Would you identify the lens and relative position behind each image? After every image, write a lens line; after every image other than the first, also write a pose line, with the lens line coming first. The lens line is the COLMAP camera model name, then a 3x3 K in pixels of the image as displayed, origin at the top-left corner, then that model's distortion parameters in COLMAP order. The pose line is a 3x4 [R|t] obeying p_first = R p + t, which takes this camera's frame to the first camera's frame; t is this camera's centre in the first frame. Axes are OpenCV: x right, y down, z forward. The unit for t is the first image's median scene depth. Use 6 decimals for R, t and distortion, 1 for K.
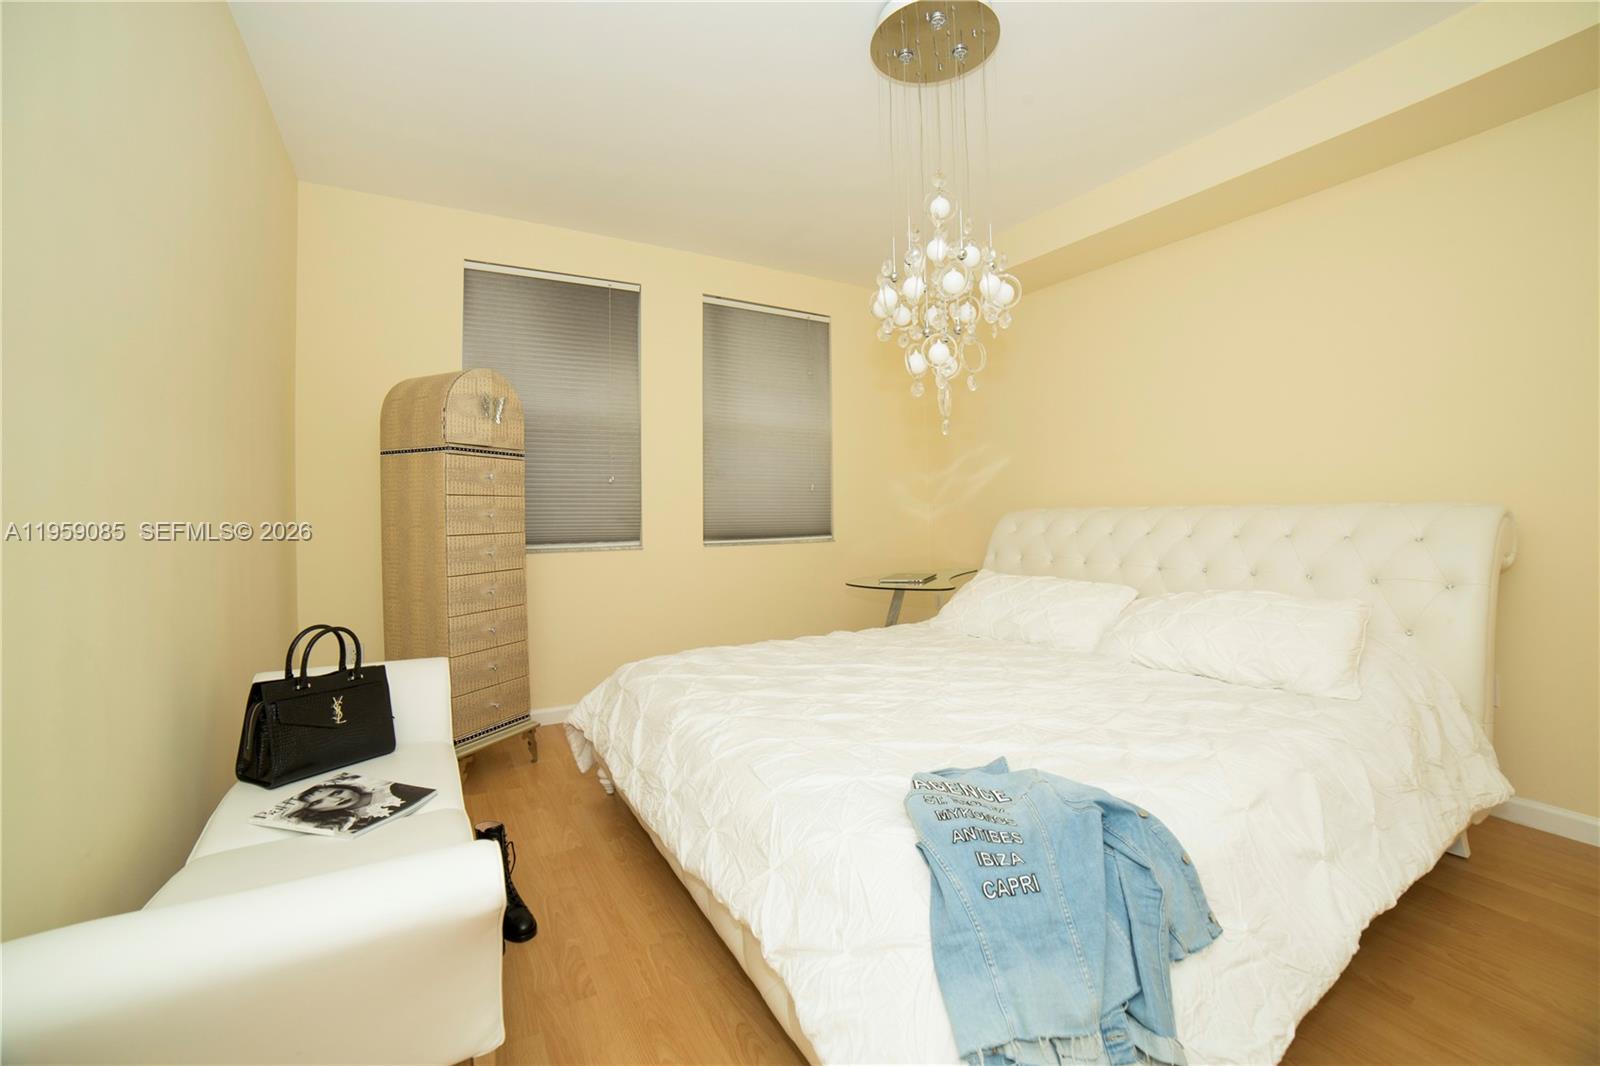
lens RADIAL K [[668.0, 0, 790.5], [0, 668.0, 523.8], [0, 0, 1]] dist [-0.061233, 0.015169]
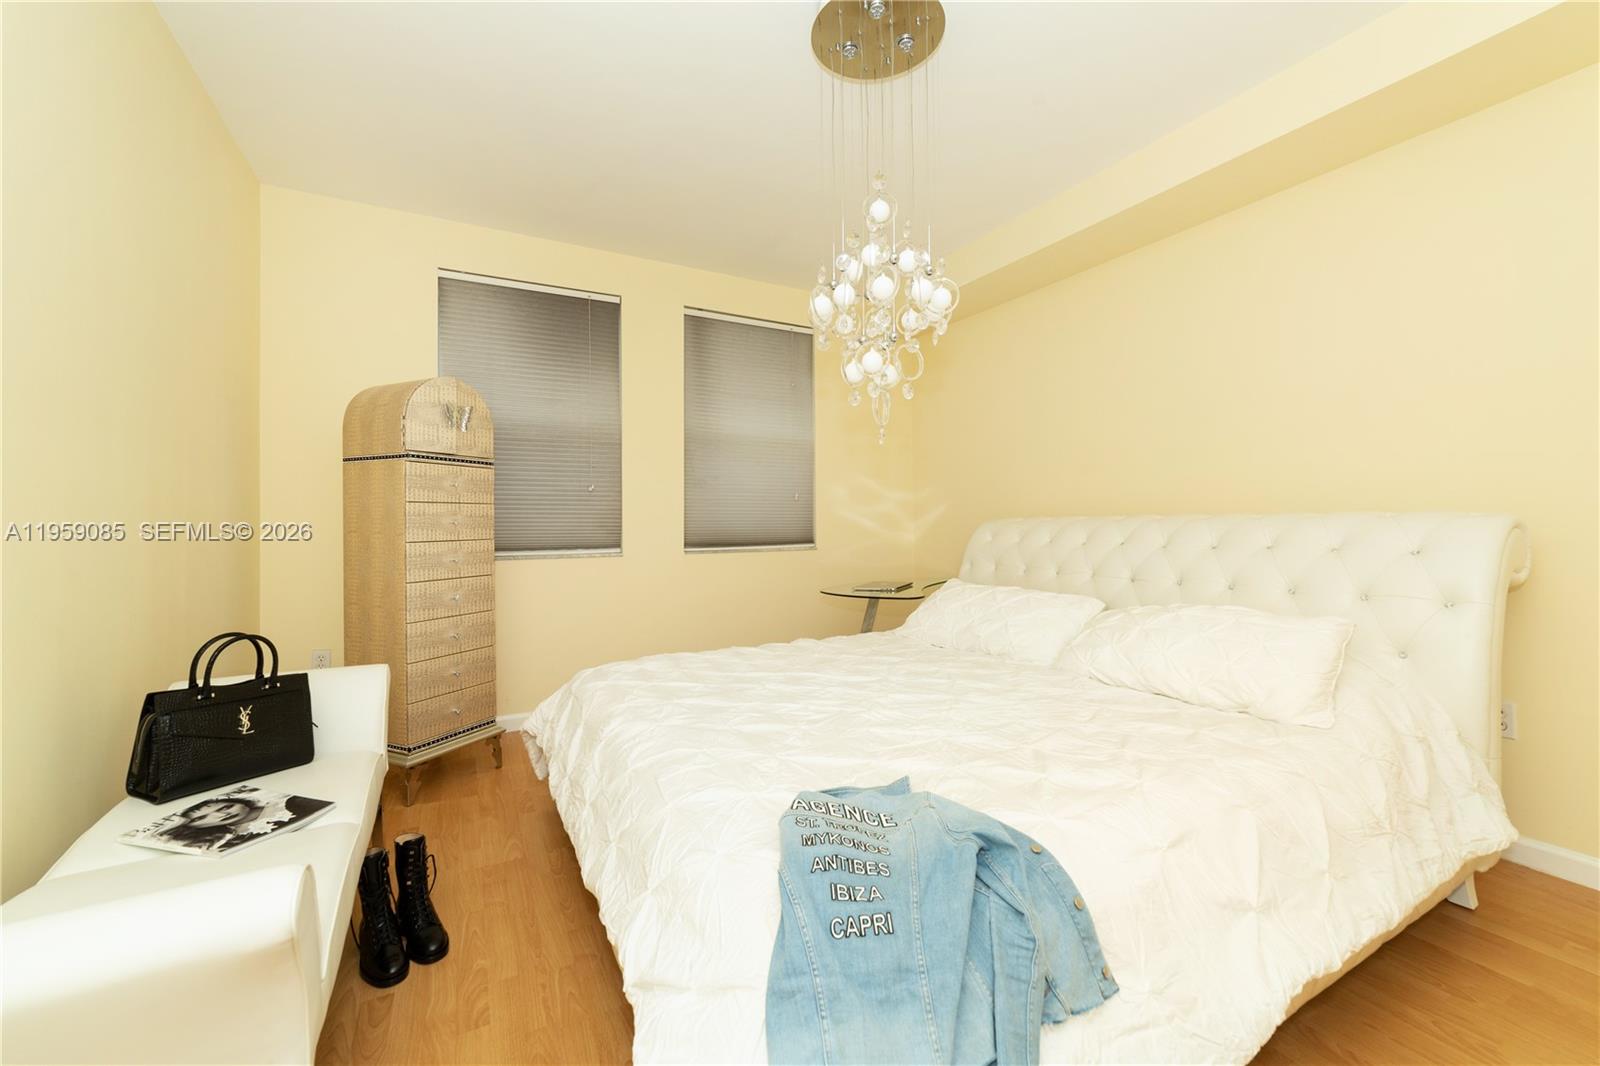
lens RADIAL K [[644.6, 0, 790.1], [0, 644.6, 525.4], [0, 0, 1]] dist [0.014626, -0.004714]
pose [[0.999374, 0.004709, -0.035068, 0.130570], [-0.005063, 0.999937, -0.010007, -0.001285], [0.035018, 0.010179, 0.999335, 0.035239]]
